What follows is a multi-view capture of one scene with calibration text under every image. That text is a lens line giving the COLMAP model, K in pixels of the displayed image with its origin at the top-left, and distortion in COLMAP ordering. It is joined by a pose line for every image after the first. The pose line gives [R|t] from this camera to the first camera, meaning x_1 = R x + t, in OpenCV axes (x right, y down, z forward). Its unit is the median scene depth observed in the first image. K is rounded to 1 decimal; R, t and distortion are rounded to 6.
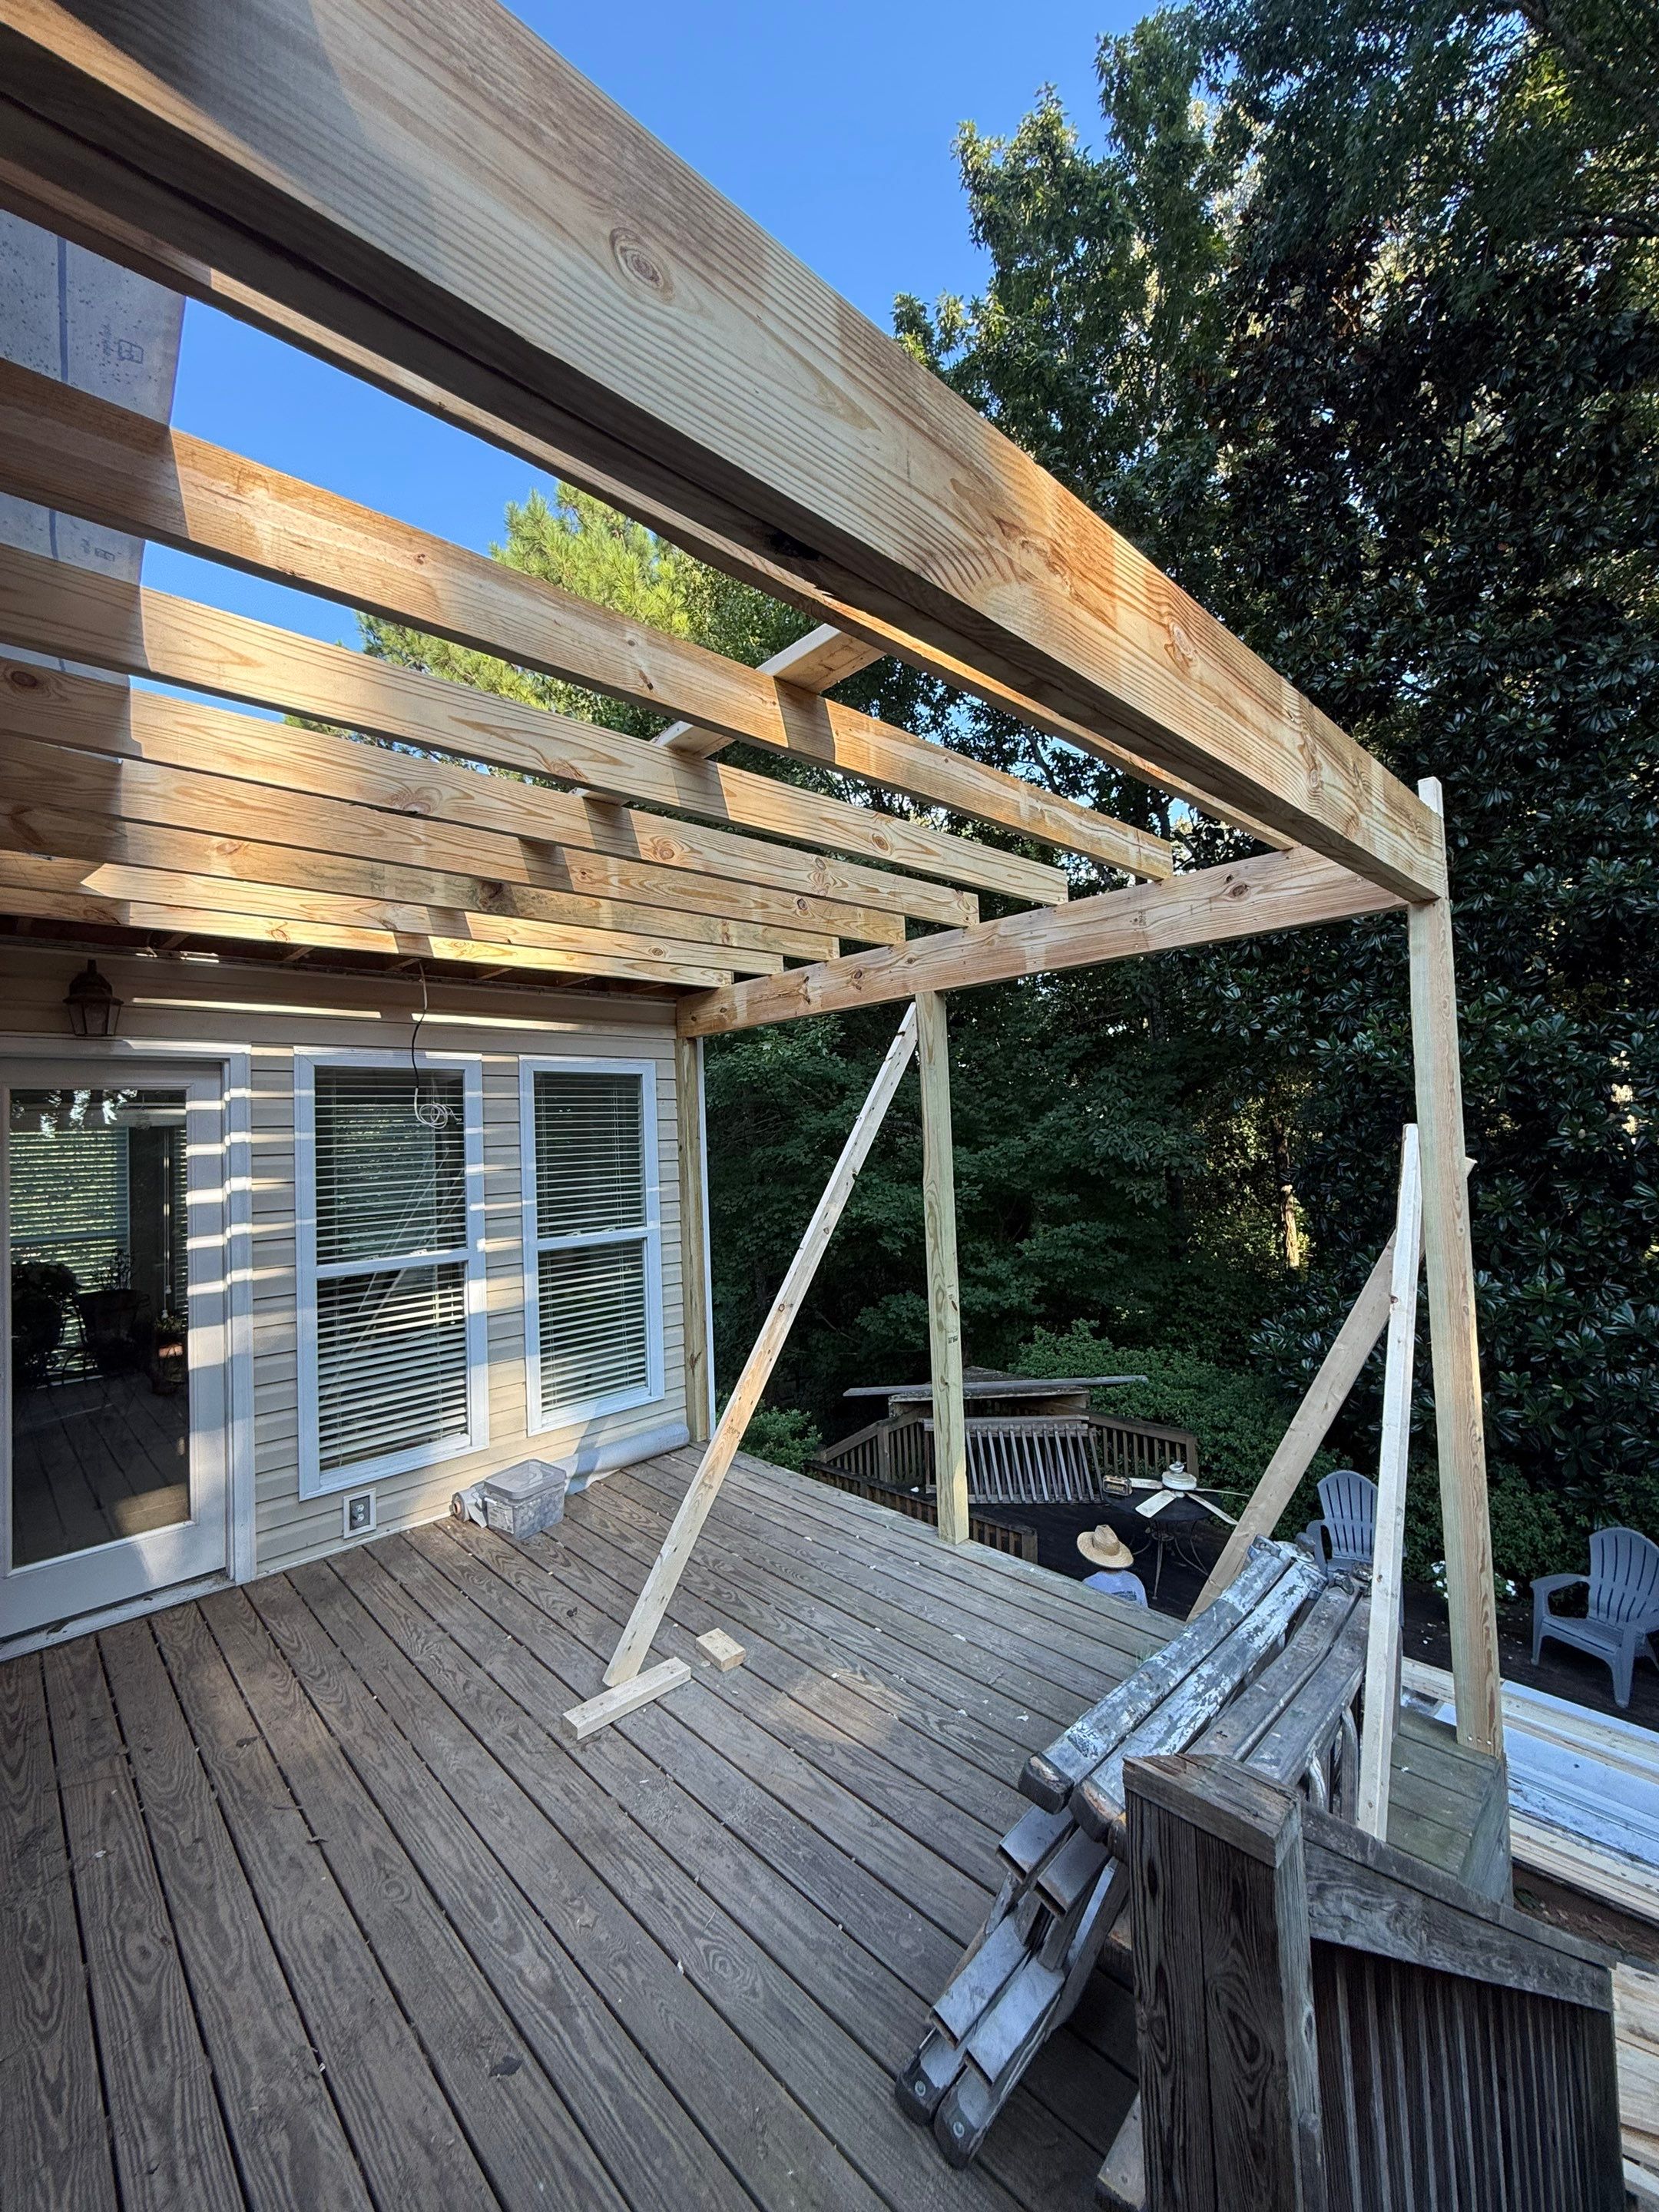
lens RADIAL K [[898.9, 0, 835.9], [0, 898.9, 1095.6], [0, 0, 1]] dist [-0.013670, -0.000138]
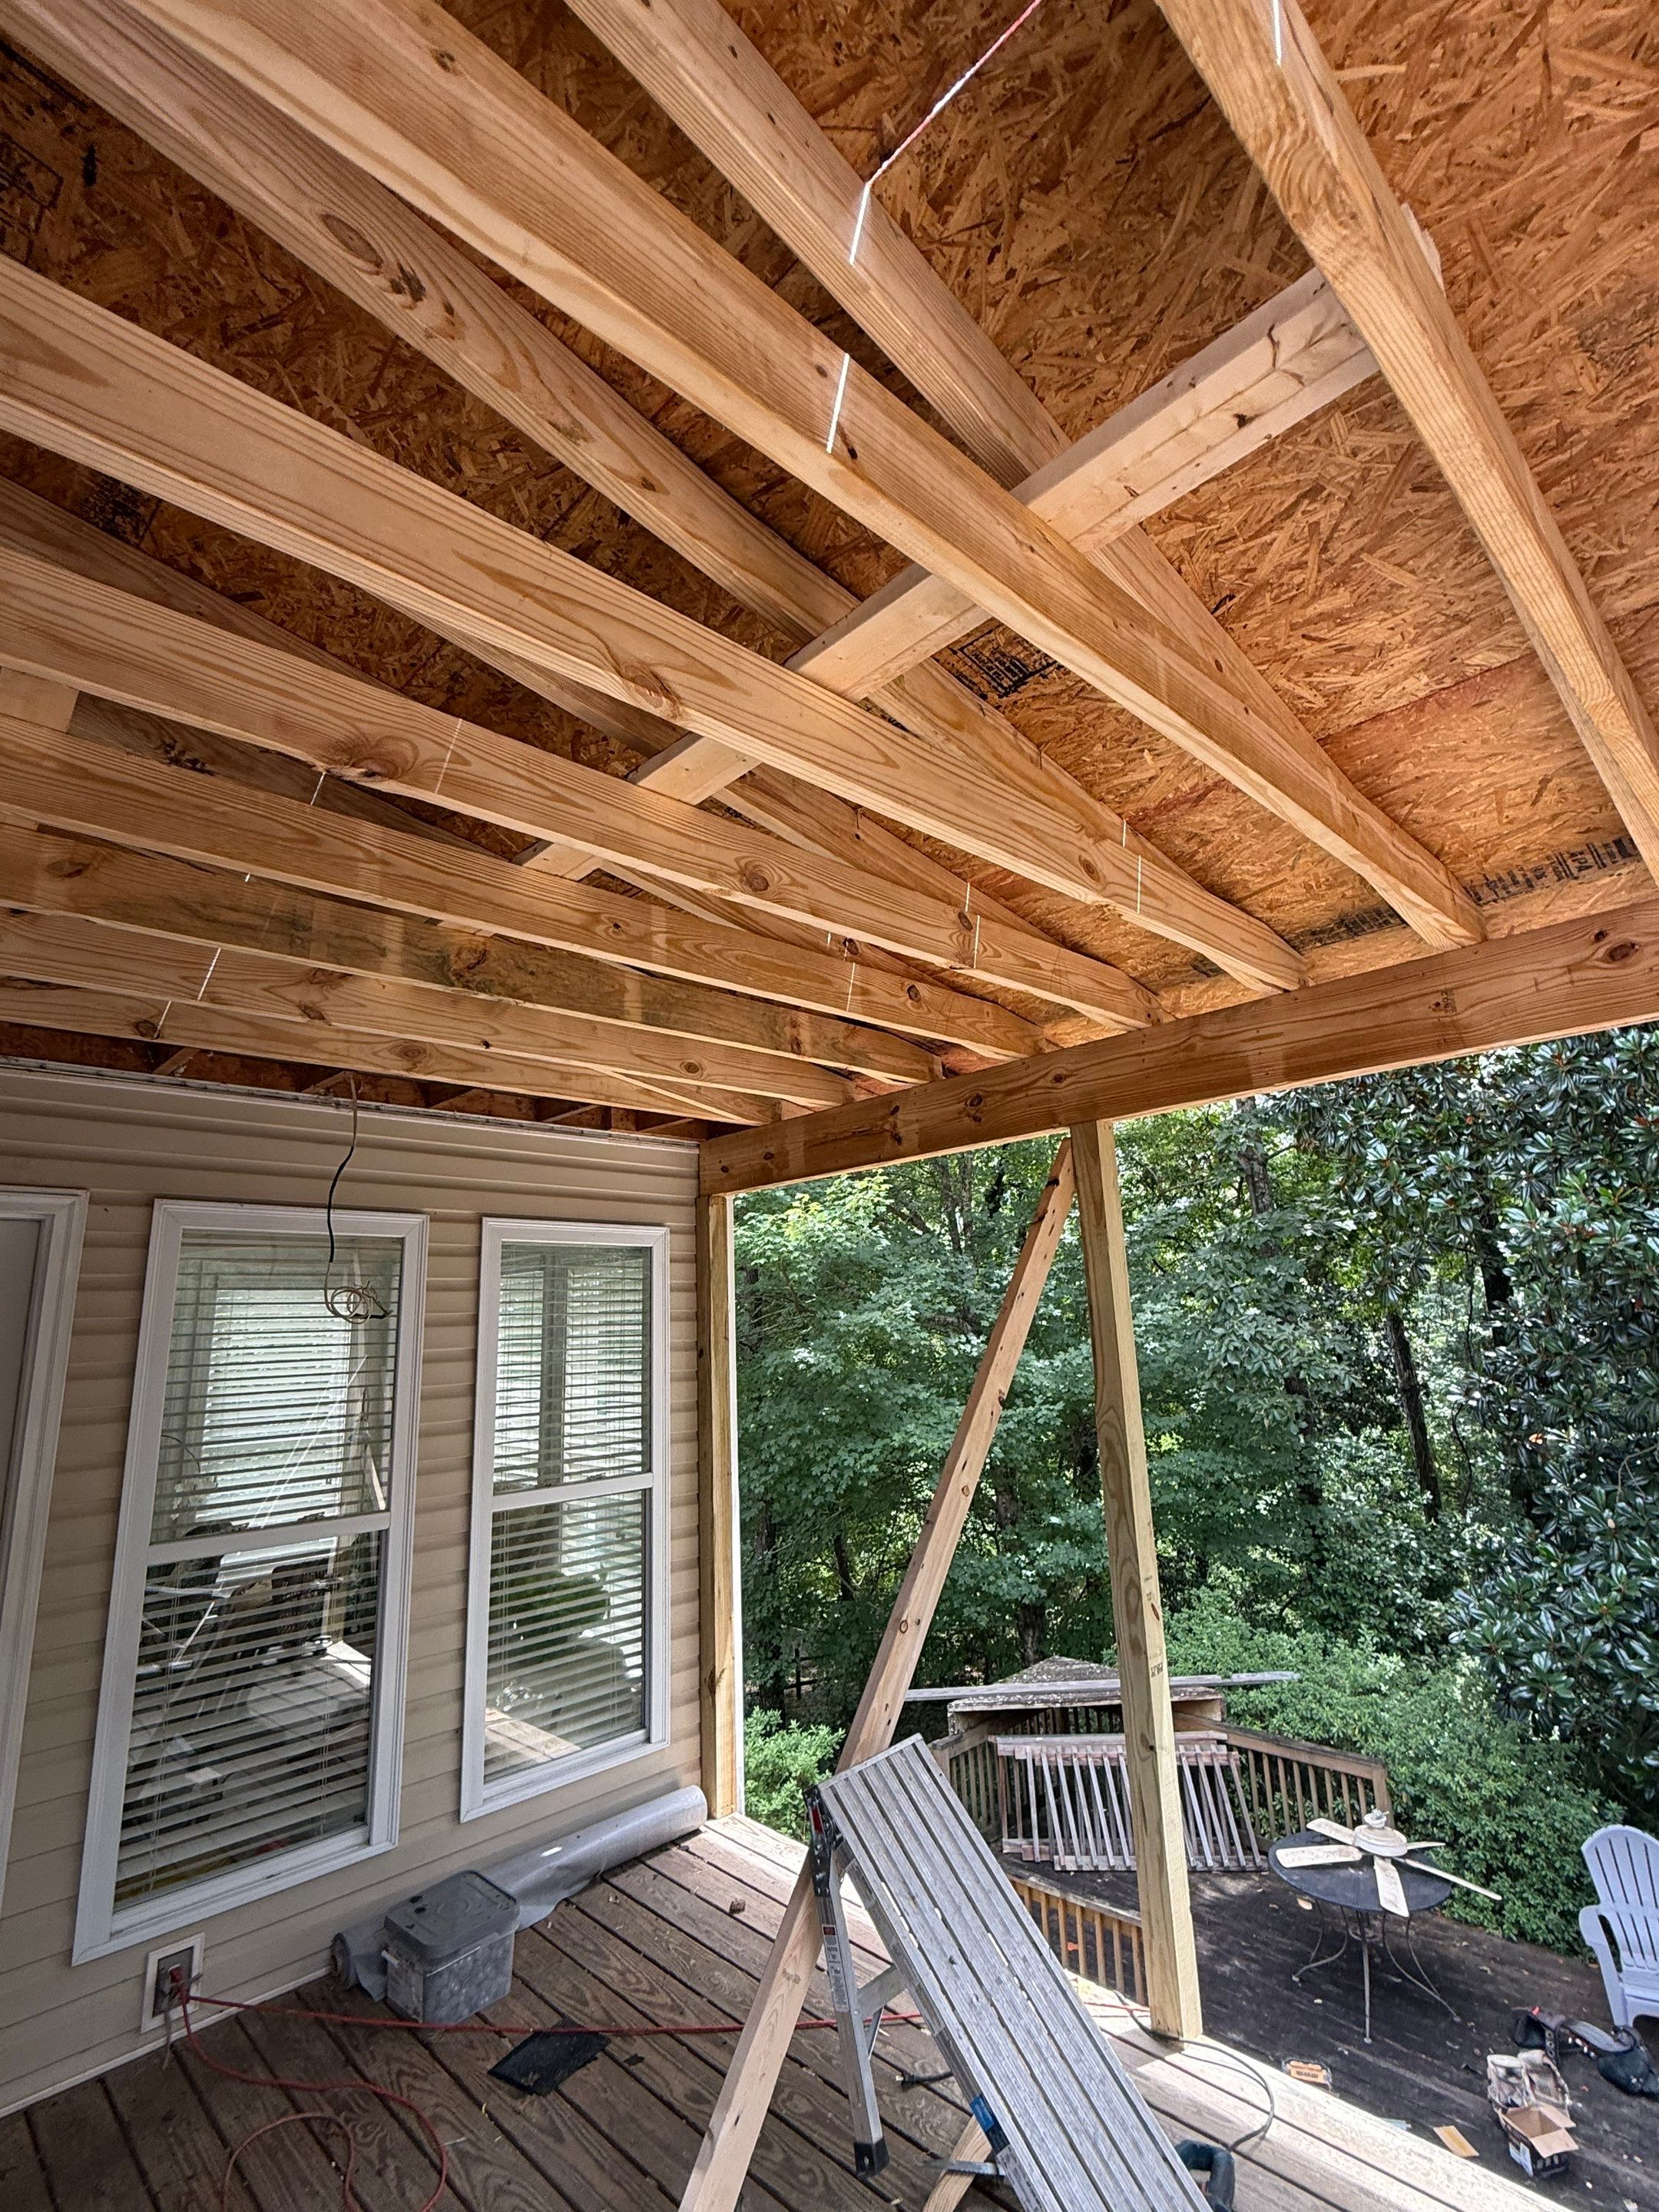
lens RADIAL K [[1029.6, 0, 828.5], [0, 1029.6, 1105.6], [0, 0, 1]] dist [-0.002364, -0.000795]
pose [[0.999957, 0.002732, 0.008886, -0.048848], [-0.001138, 0.984630, -0.174647, 0.004862], [-0.009226, 0.174629, 0.984591, 0.103367]]
